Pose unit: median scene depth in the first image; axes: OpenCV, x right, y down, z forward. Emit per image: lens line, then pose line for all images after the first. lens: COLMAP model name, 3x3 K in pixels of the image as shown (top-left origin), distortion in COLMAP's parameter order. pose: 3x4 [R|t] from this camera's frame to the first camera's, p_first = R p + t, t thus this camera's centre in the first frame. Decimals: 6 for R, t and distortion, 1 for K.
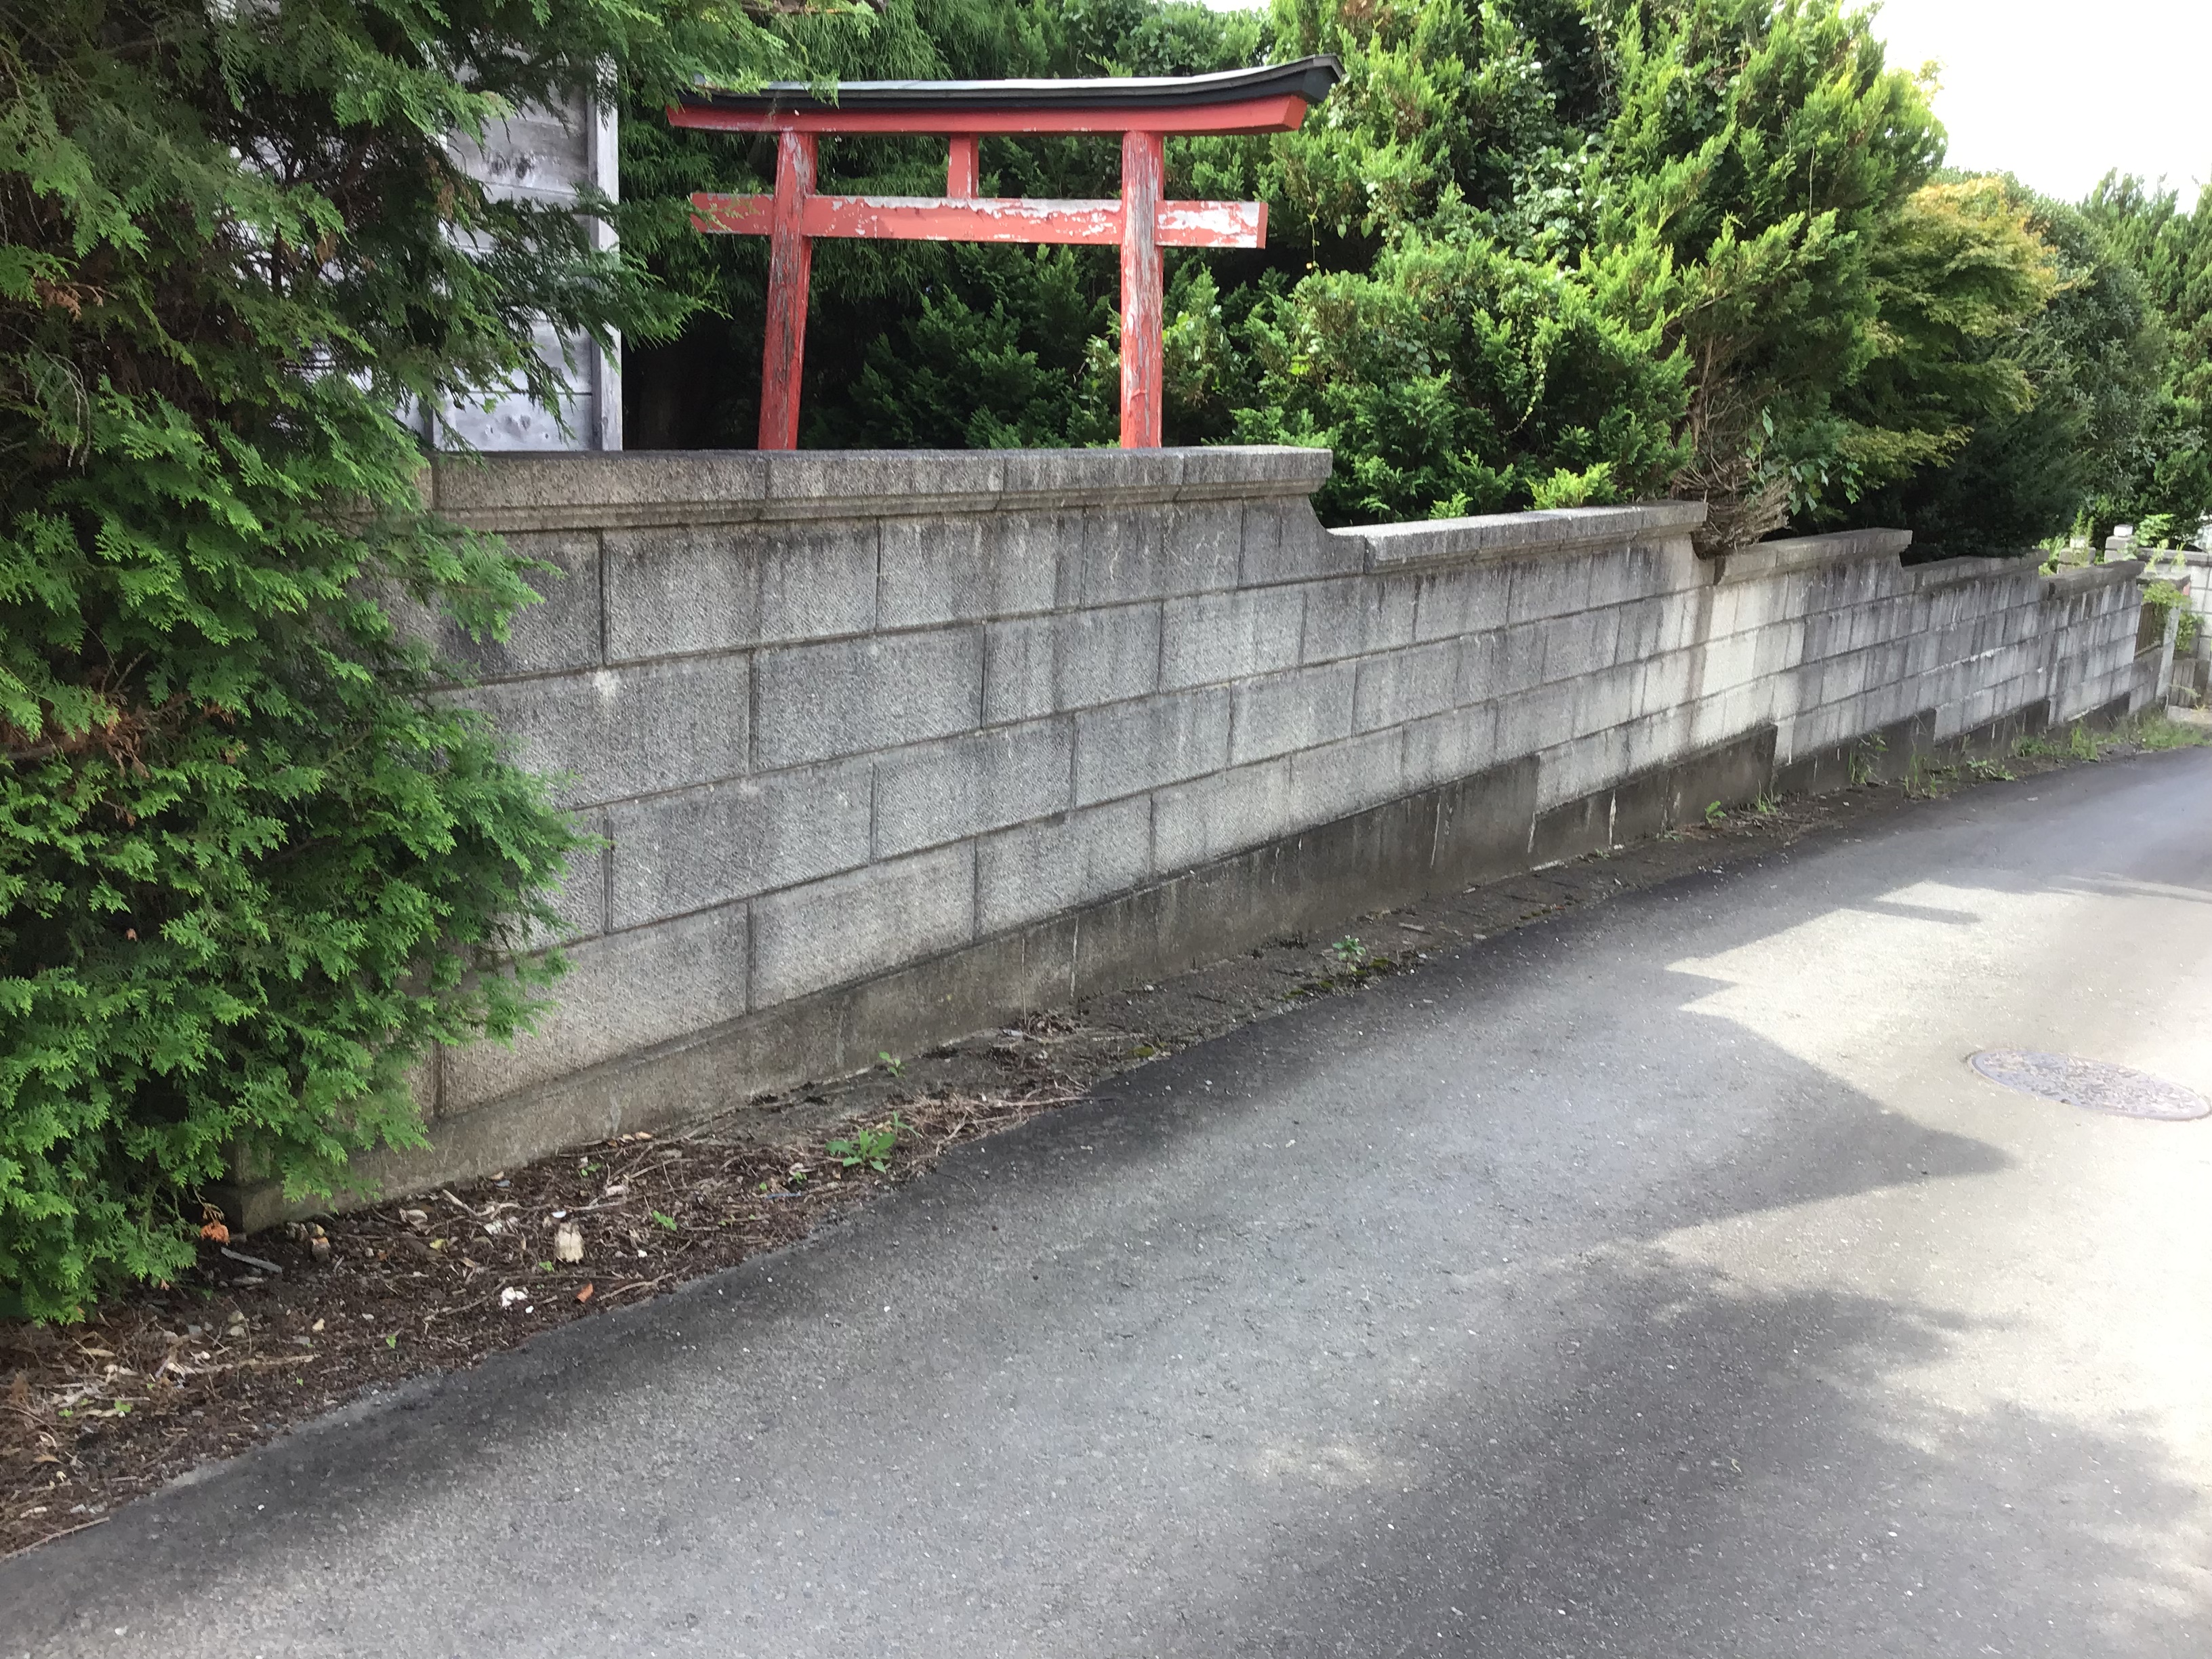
lens RADIAL K [[2014.2, 0, 1106.2], [0, 2014.2, 834.6], [0, 0, 1]] dist [0.018762, 0.000000]
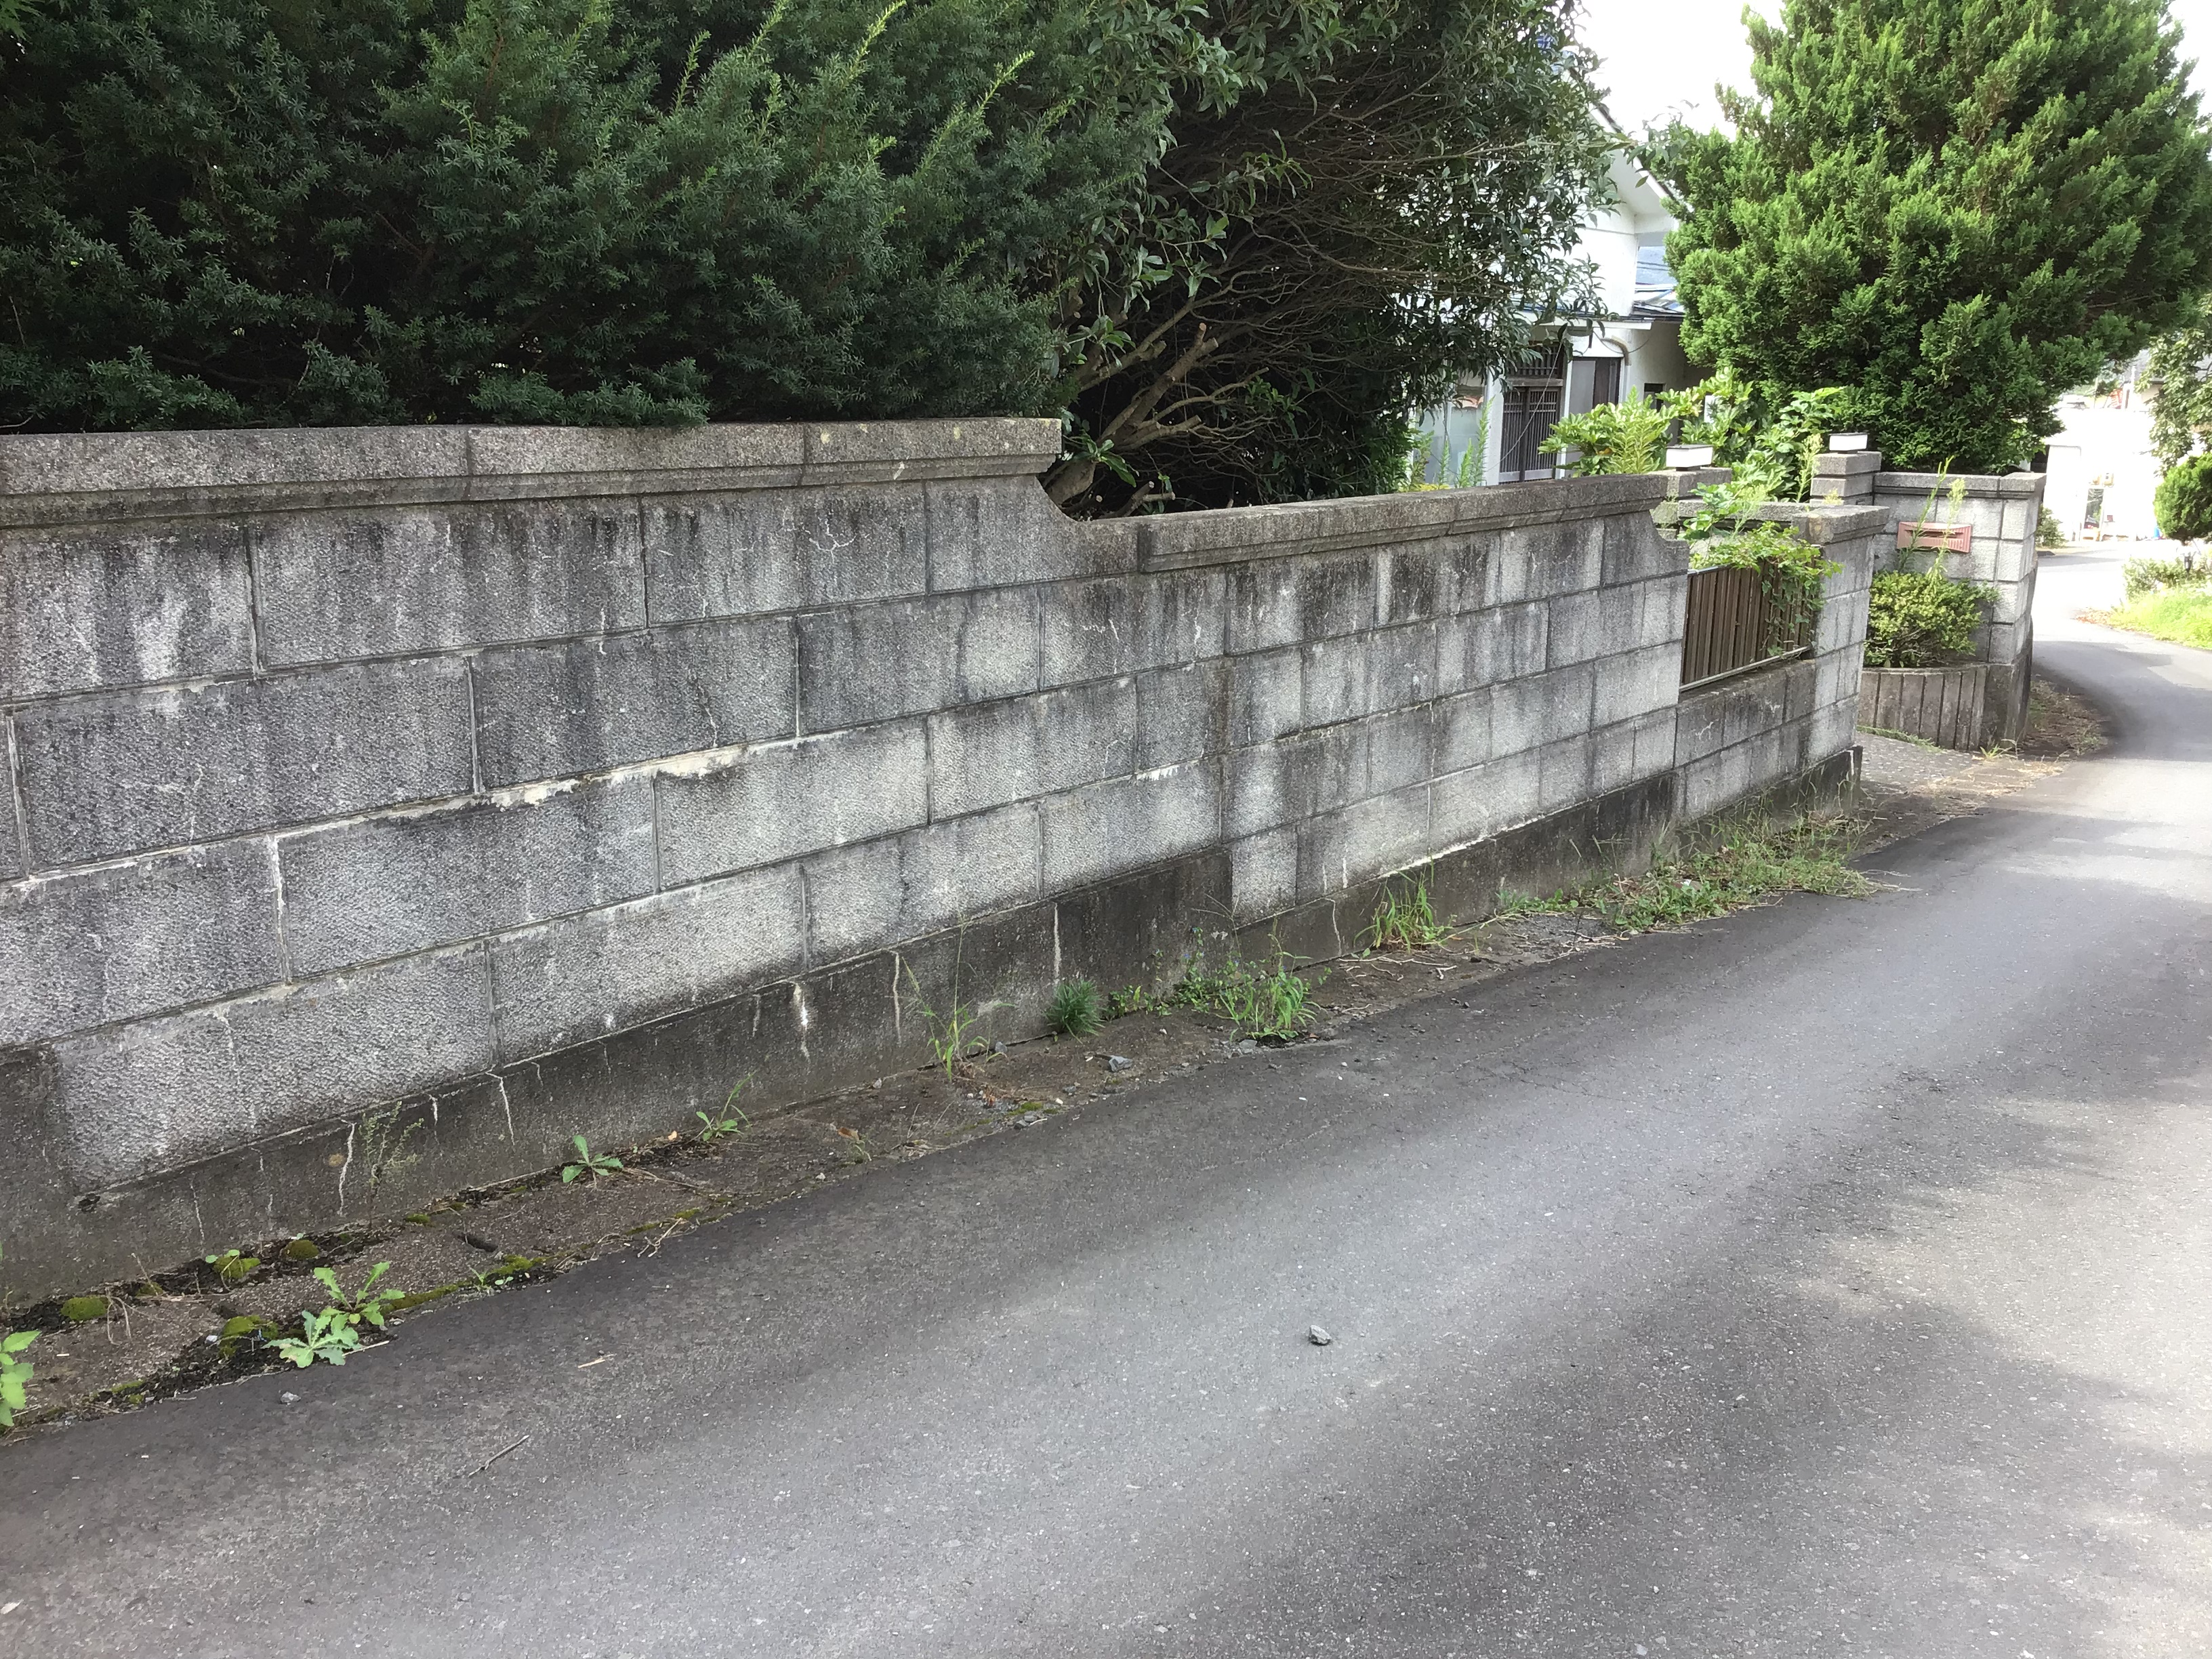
lens RADIAL K [[2014.2, 0, 1105.7], [0, 2014.2, 821.4], [0, 0, 1]] dist [0.018762, 0.000000]
pose [[0.999520, -0.022585, -0.021222, 0.746224], [0.022621, 0.999743, 0.001424, -0.119787], [0.021184, -0.001904, 0.999774, 1.051425]]
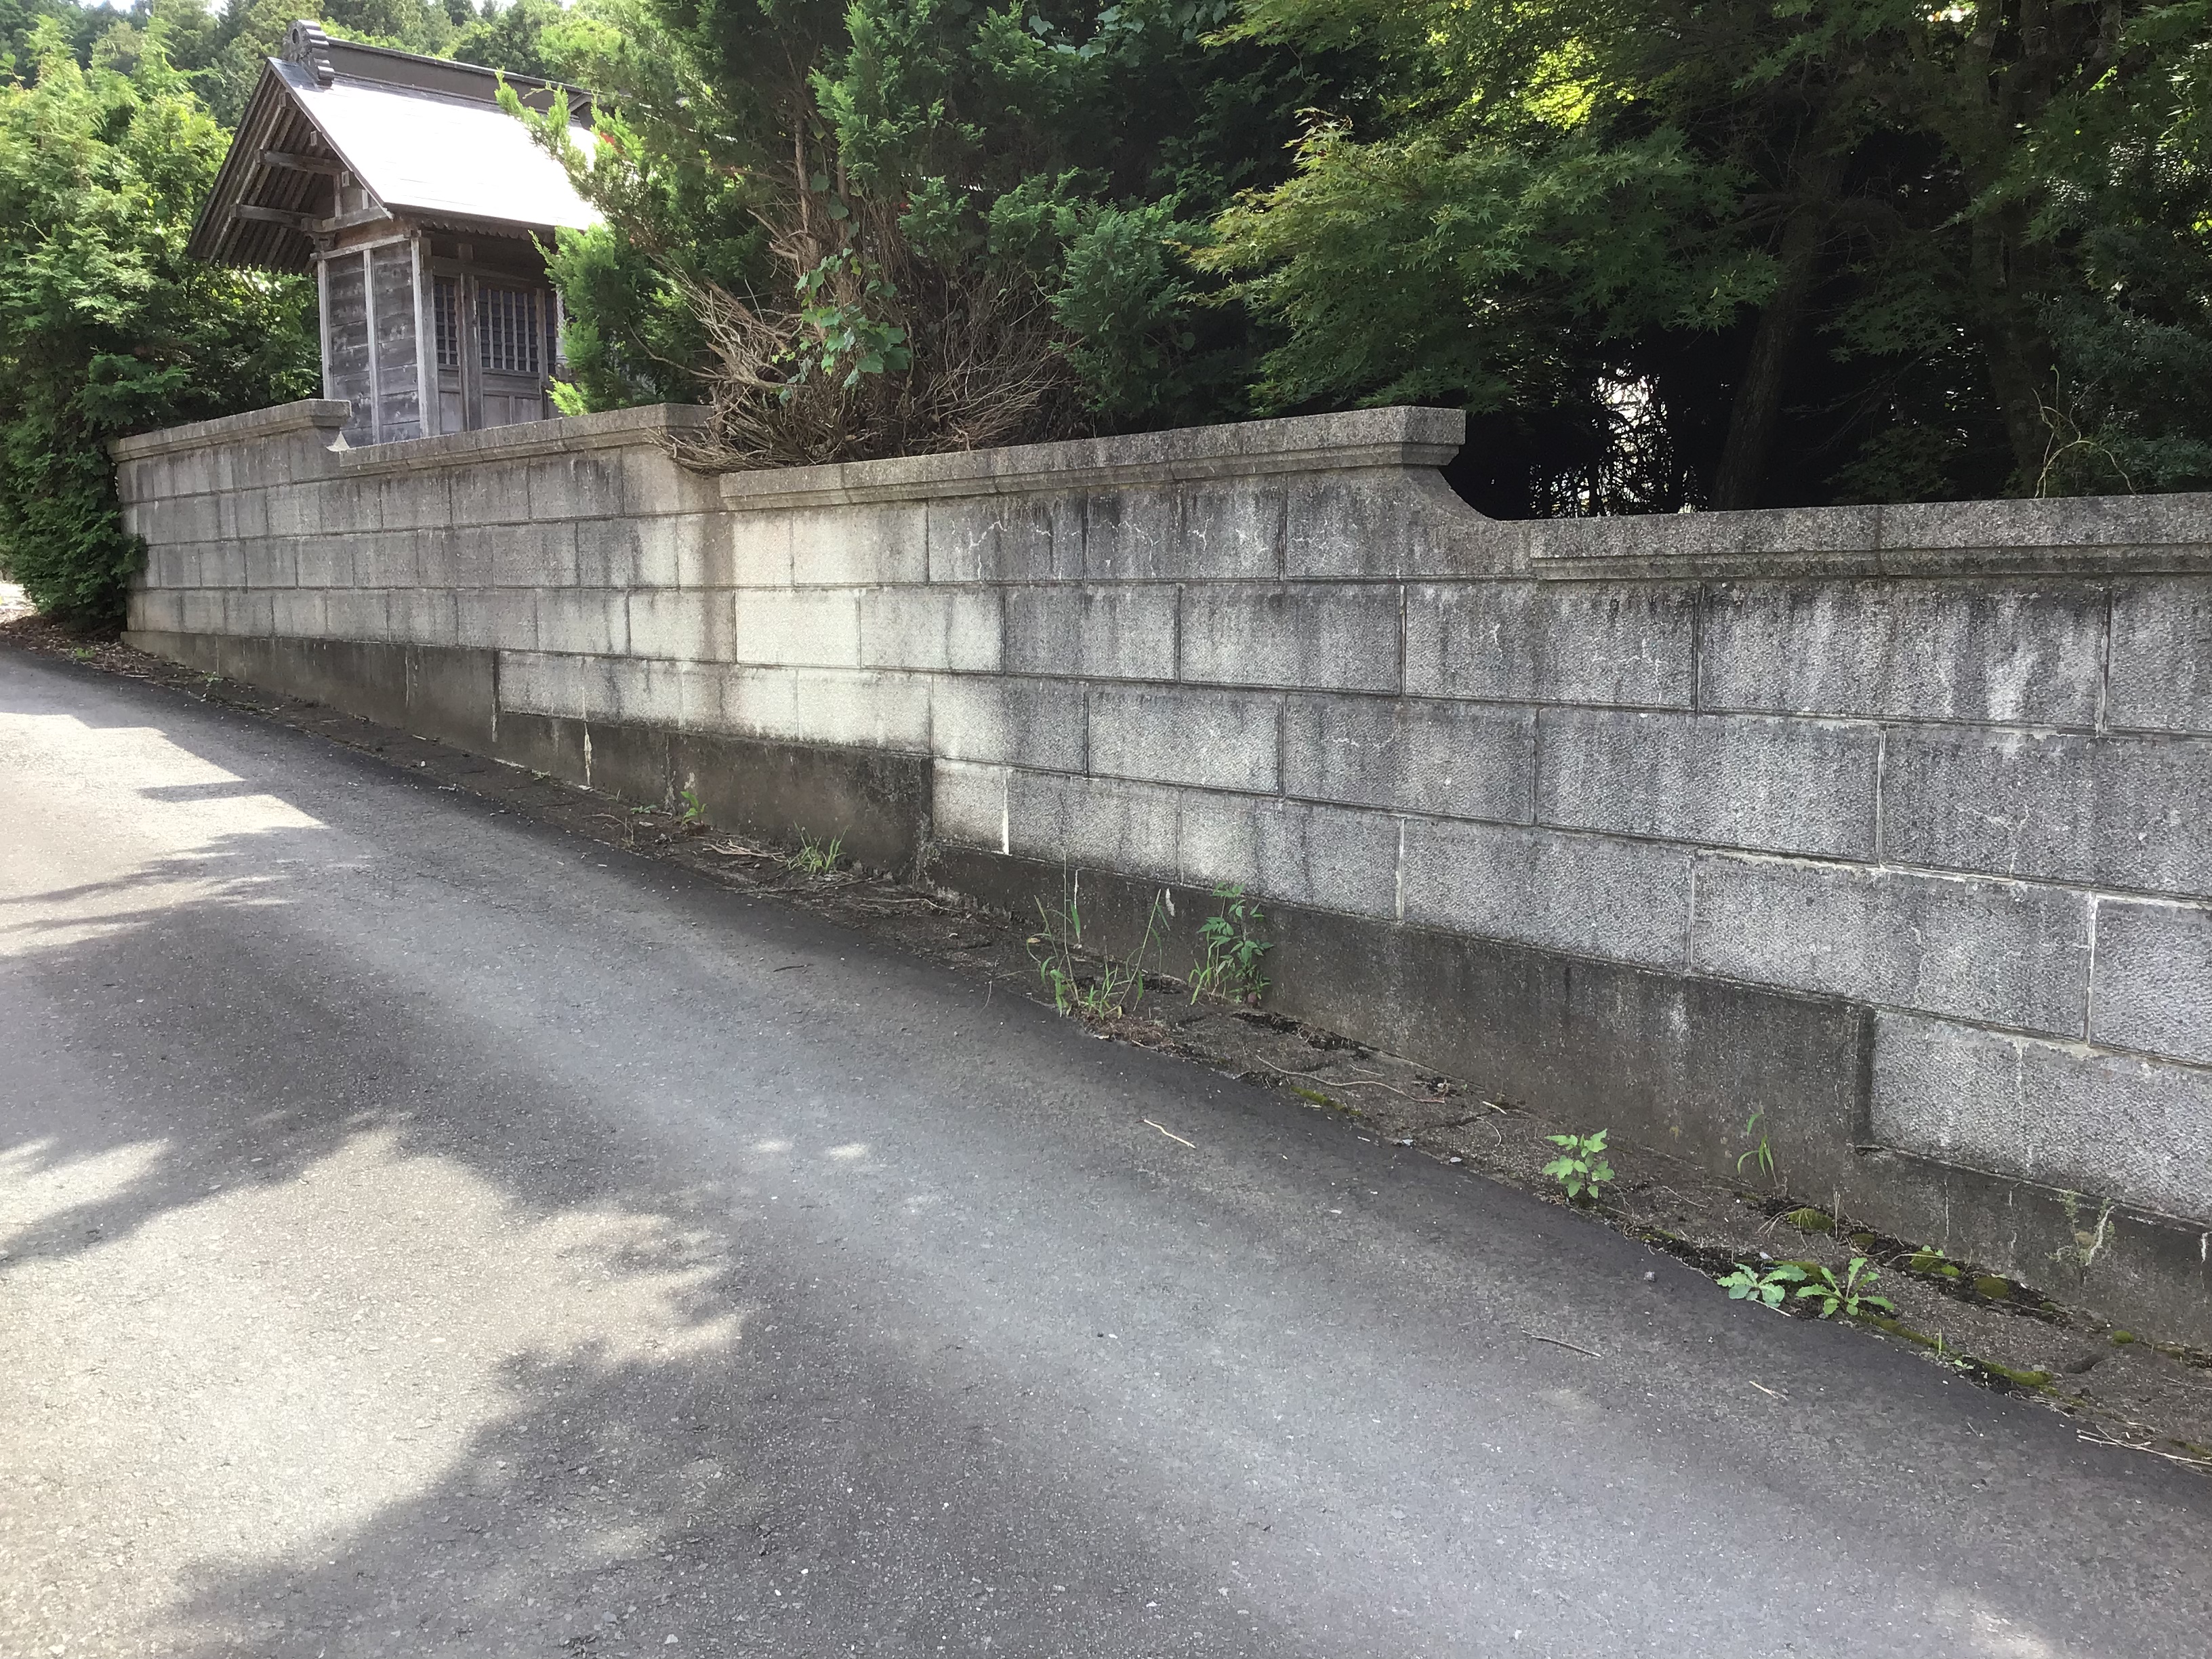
lens RADIAL K [[2014.2, 0, 1107.3], [0, 2014.2, 824.3], [0, 0, 1]] dist [0.018762, 0.000000]
pose [[-0.261095, 0.081285, -0.961885, 0.987681], [-0.216293, 0.966187, 0.140359, -0.145117], [0.940769, 0.244696, -0.234685, 1.326460]]
